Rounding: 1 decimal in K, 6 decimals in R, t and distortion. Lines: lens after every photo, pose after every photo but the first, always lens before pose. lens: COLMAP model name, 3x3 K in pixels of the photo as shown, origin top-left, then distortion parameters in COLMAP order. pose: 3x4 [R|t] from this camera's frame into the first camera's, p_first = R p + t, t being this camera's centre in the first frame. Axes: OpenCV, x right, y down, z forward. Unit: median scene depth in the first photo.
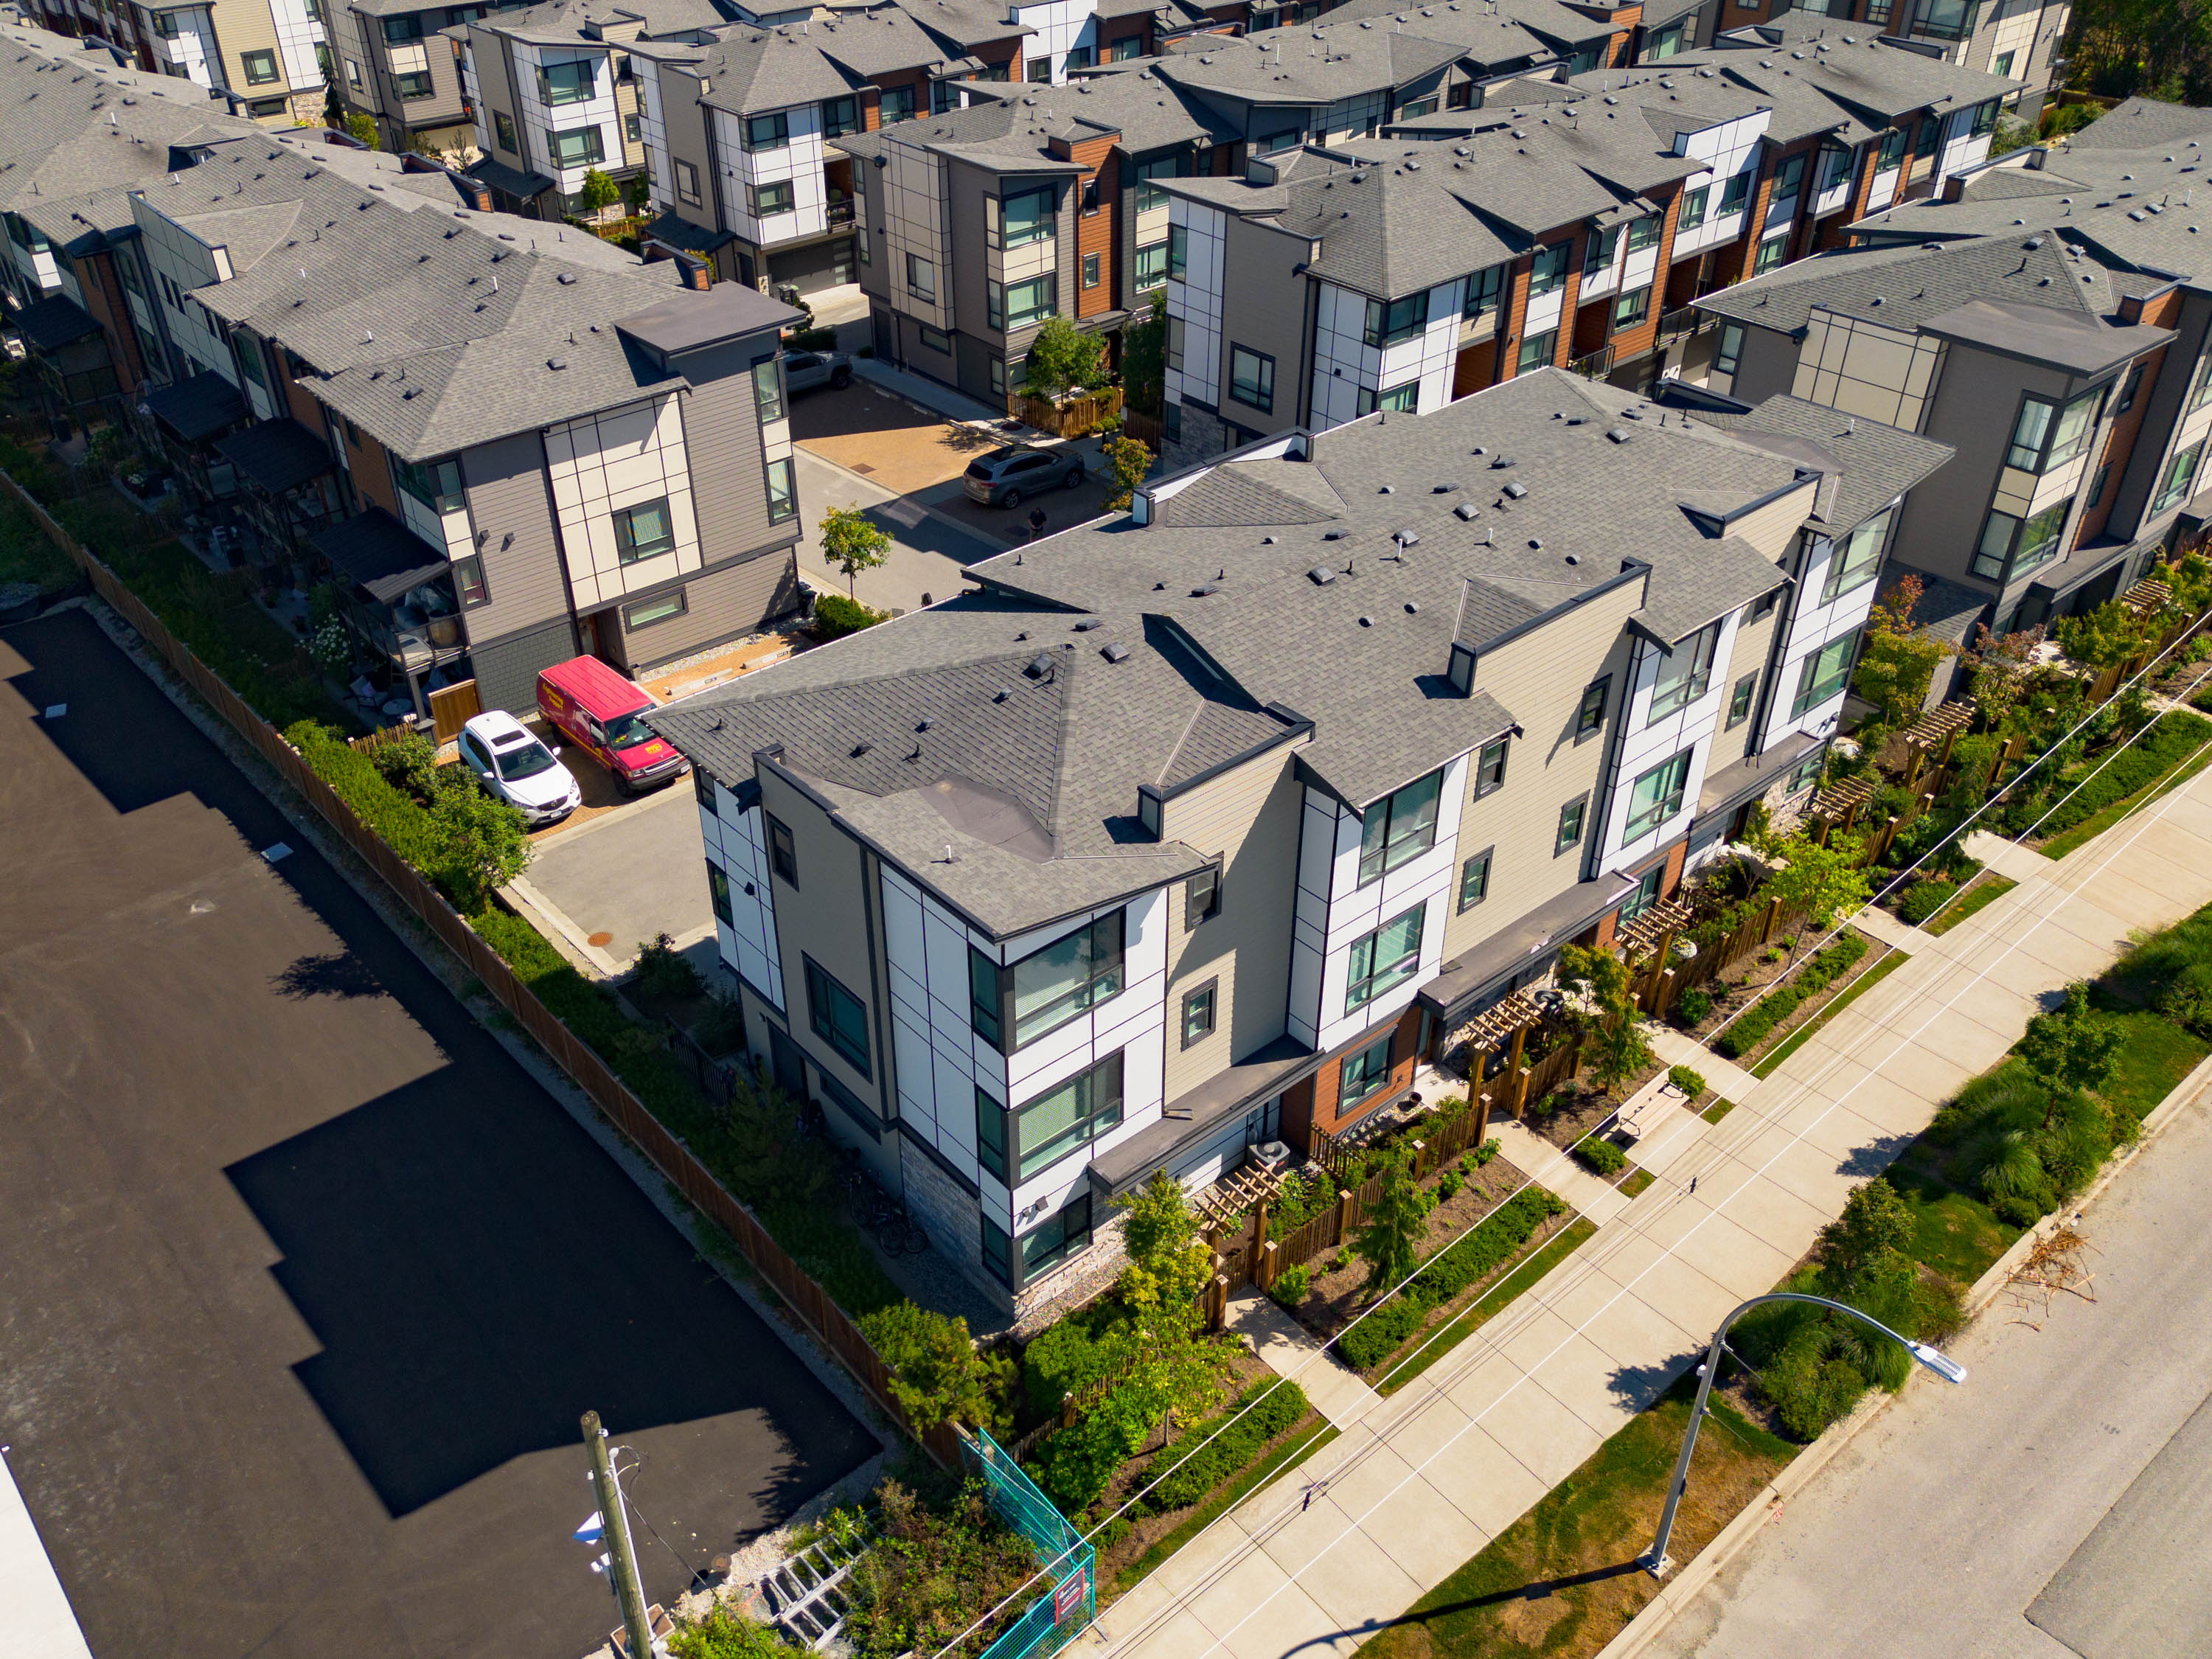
lens RADIAL K [[1899.3, 0, 1027.4], [0, 1899.3, 731.1], [0, 0, 1]] dist [0.054927, -0.036944]
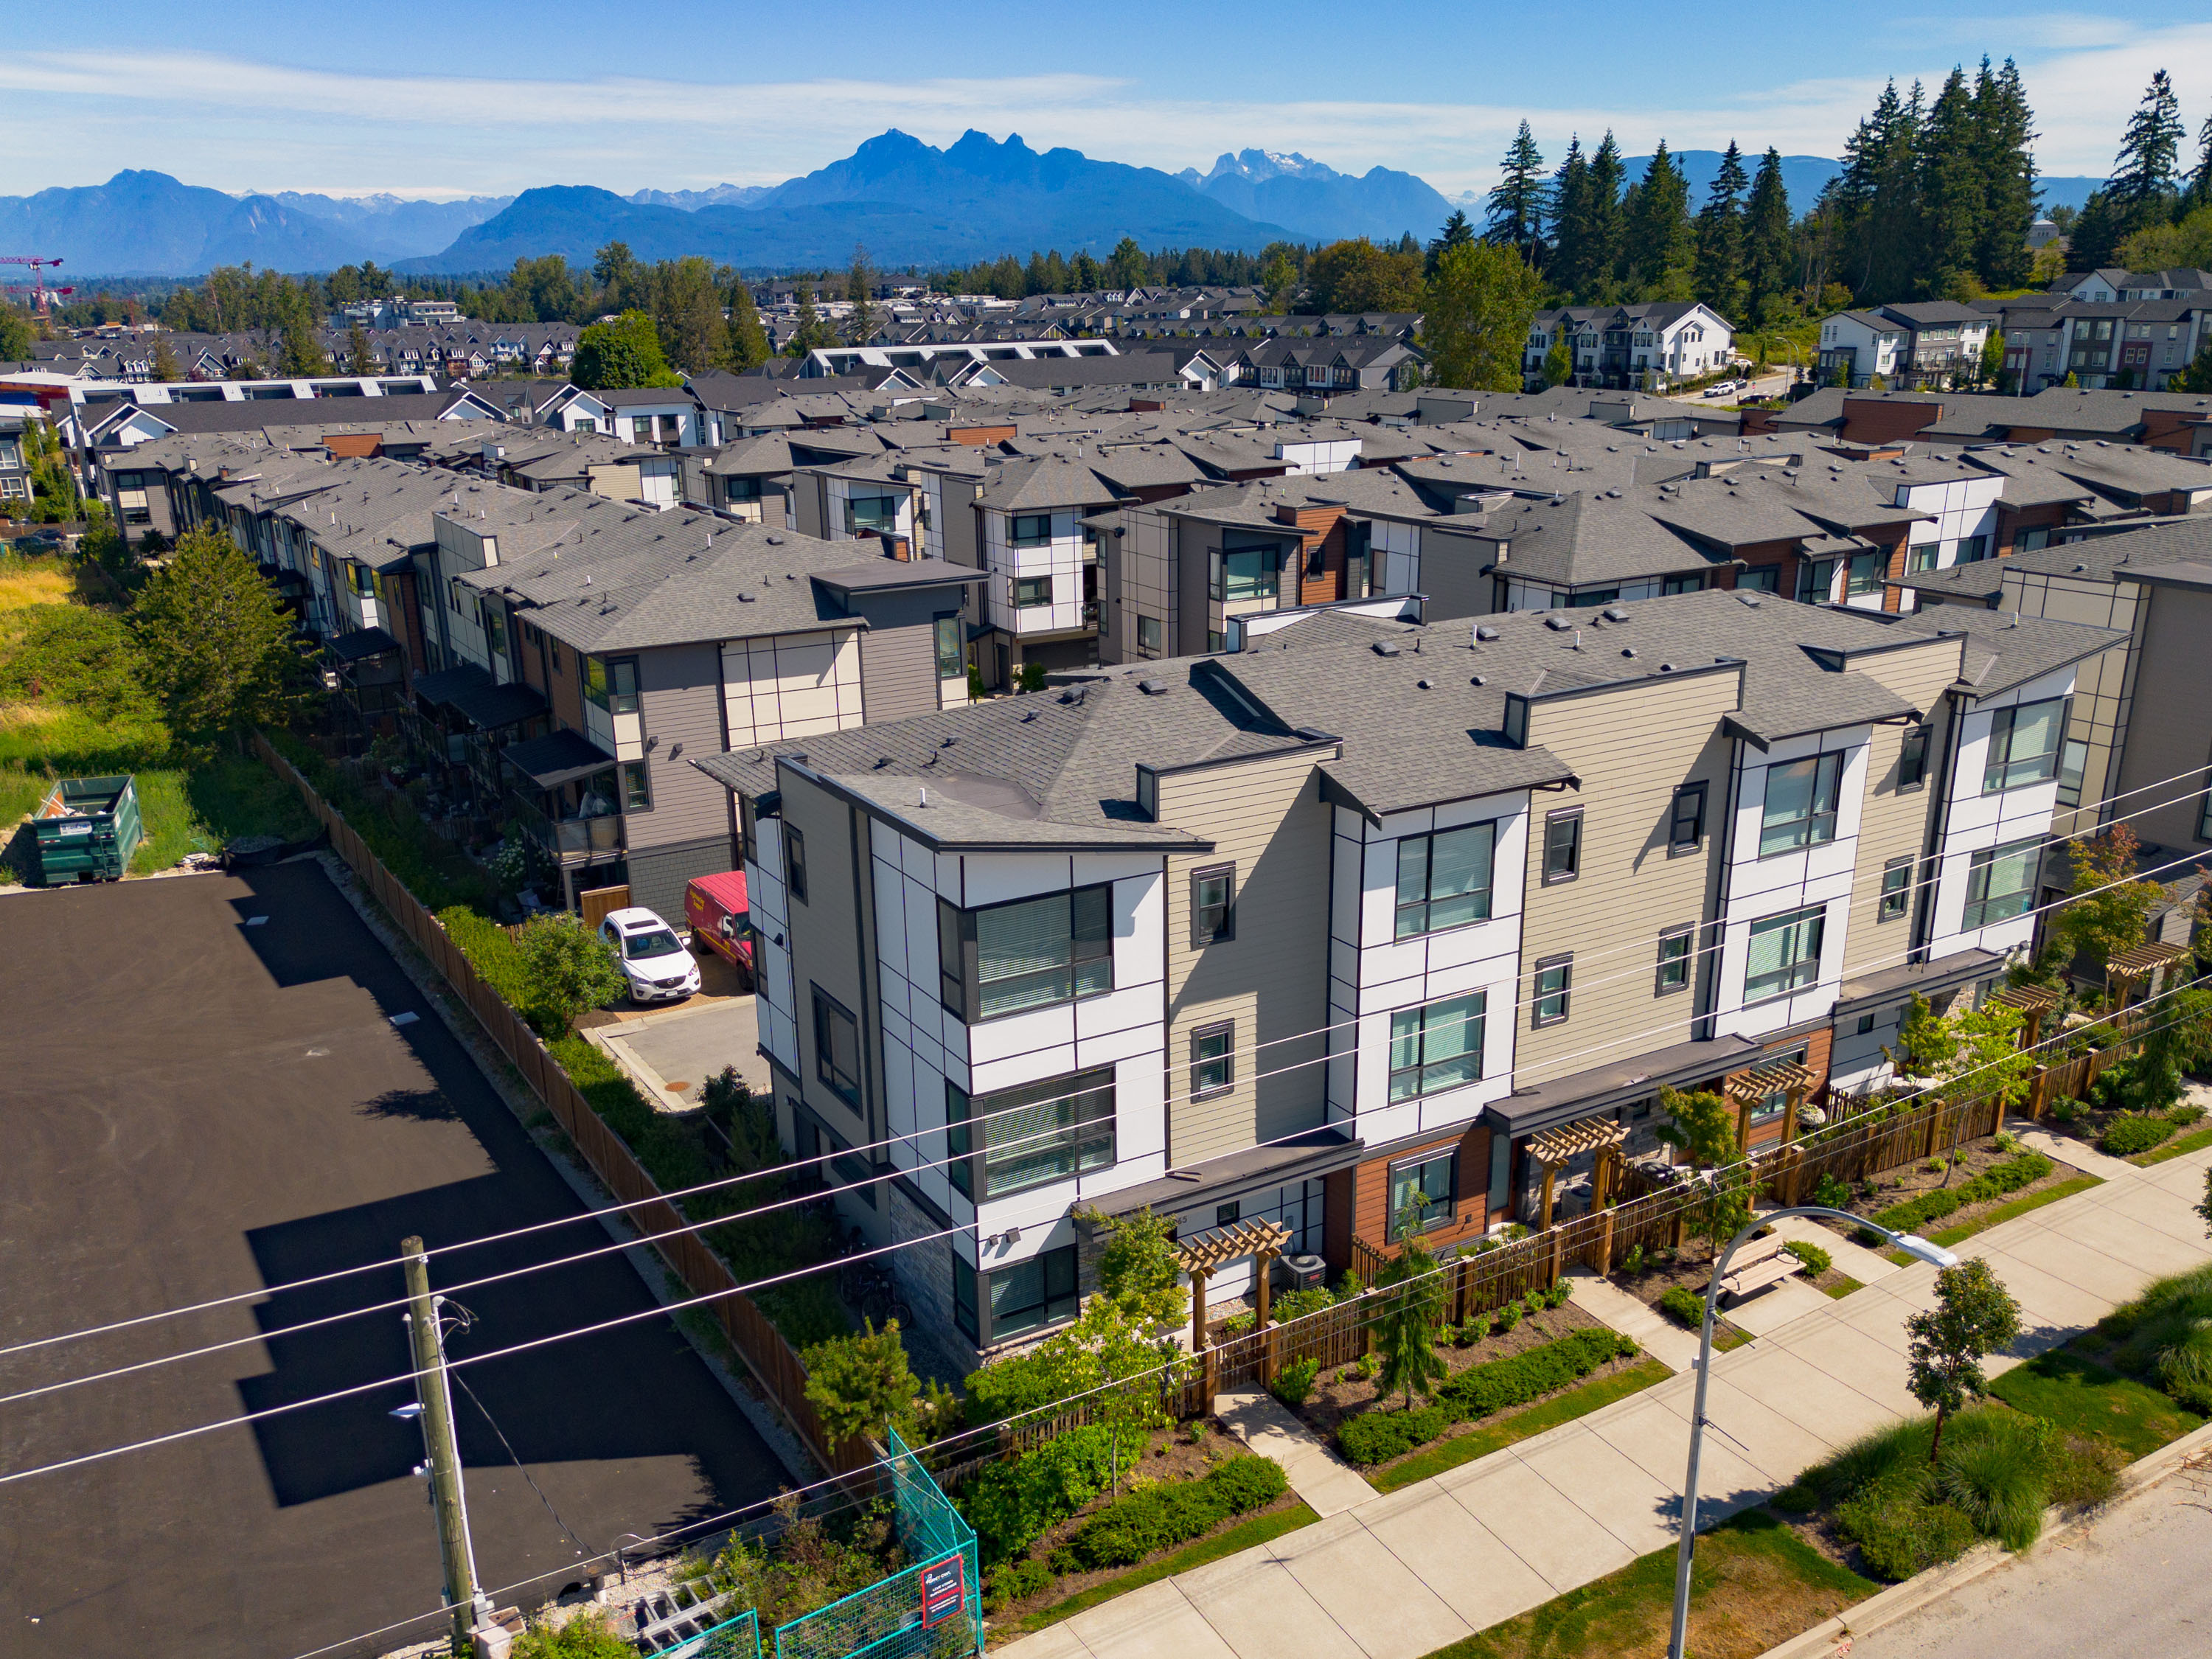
lens RADIAL K [[1899.3, 0, 1096.8], [0, 1899.3, 831.3], [0, 0, 1]] dist [0.054927, -0.036944]
pose [[0.986991, 0.047148, -0.153710, 0.146466], [-0.085925, 0.962735, -0.256434, 0.241543], [0.135891, 0.266305, 0.954262, 0.074206]]
